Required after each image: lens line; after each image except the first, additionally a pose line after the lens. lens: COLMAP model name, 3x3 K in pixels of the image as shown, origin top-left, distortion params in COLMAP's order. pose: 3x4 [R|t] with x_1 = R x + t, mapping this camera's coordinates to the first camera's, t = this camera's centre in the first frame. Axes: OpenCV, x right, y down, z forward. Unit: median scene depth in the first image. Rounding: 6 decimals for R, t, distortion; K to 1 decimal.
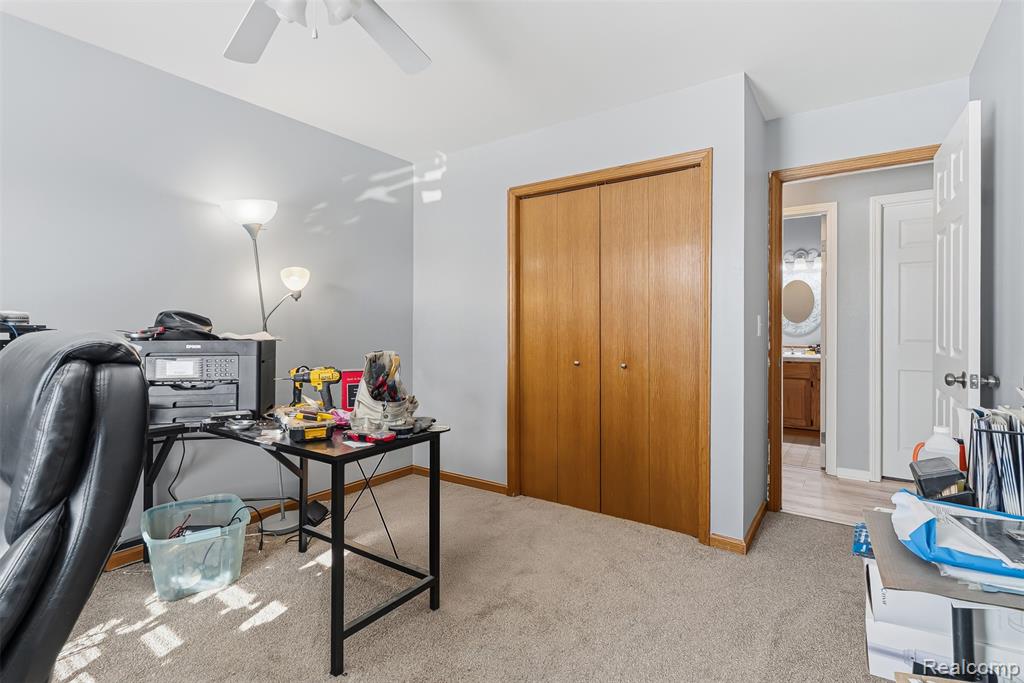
lens RADIAL K [[490.4, 0, 514.1], [0, 490.4, 337.7], [0, 0, 1]] dist [0.004046, -0.000282]
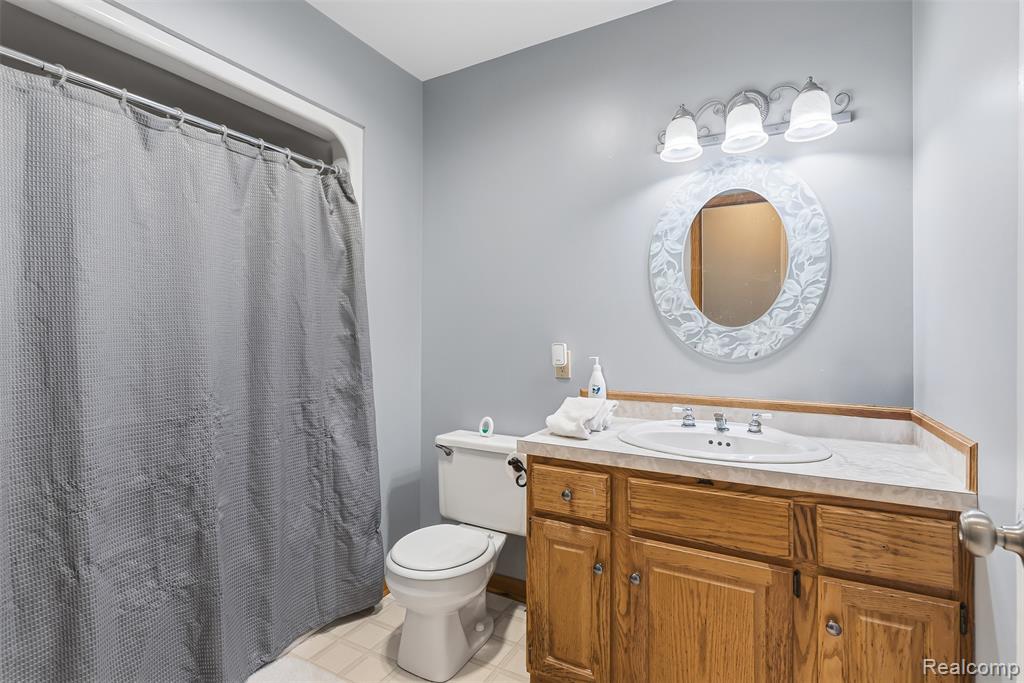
lens RADIAL K [[490.4, 0, 510.0], [0, 490.4, 339.7], [0, 0, 1]] dist [0.004046, -0.000282]
pose [[0.995273, -0.006365, 0.096911, 0.409224], [0.006876, 0.999964, -0.004944, -0.021447], [-0.096876, 0.005587, 0.995281, 0.712191]]
